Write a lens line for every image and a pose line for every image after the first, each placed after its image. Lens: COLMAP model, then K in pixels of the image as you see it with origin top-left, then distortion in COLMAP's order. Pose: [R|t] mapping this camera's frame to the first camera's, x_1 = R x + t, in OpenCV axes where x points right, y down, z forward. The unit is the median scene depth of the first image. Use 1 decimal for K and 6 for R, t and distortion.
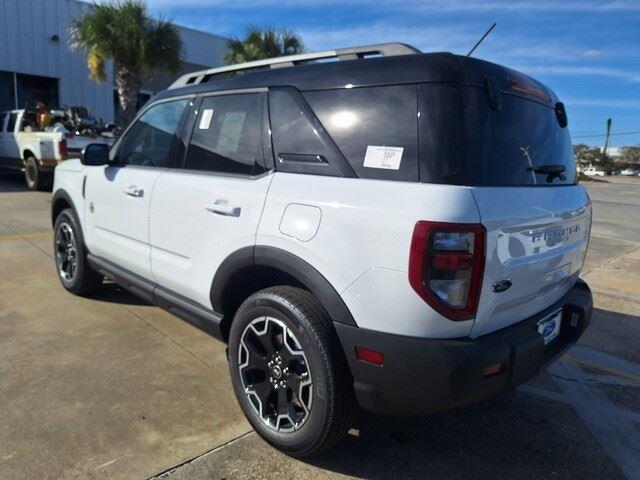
lens RADIAL K [[460.2, 0, 320.0], [0, 460.2, 240.0], [0, 0, 1]] dist [0.062779, -0.070383]
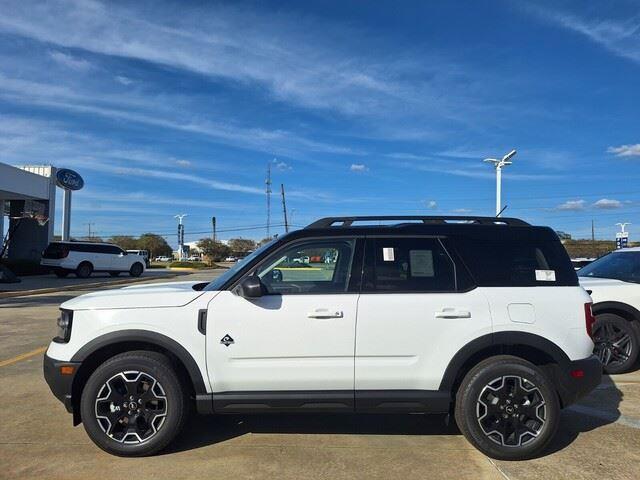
lens RADIAL K [[450.5, 0, 320.0], [0, 450.5, 240.0], [0, 0, 1]] dist [0.051065, -0.046673]
pose [[0.680523, -0.018989, 0.732481, -1.568038], [0.160157, 0.979347, -0.123408, -0.190516], [-0.715009, 0.201294, 0.669509, 0.264772]]
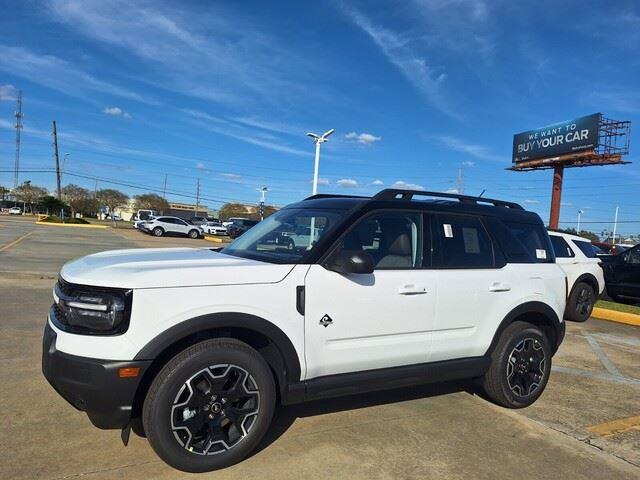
lens RADIAL K [[434.9, 0, 320.0], [0, 434.9, 240.0], [0, 0, 1]] dist [0.064286, -0.054032]
pose [[0.264776, -0.064748, 0.962134, -1.886547], [0.121792, 0.991999, 0.033241, -0.369226], [-0.956588, 0.108379, 0.270543, 1.157900]]
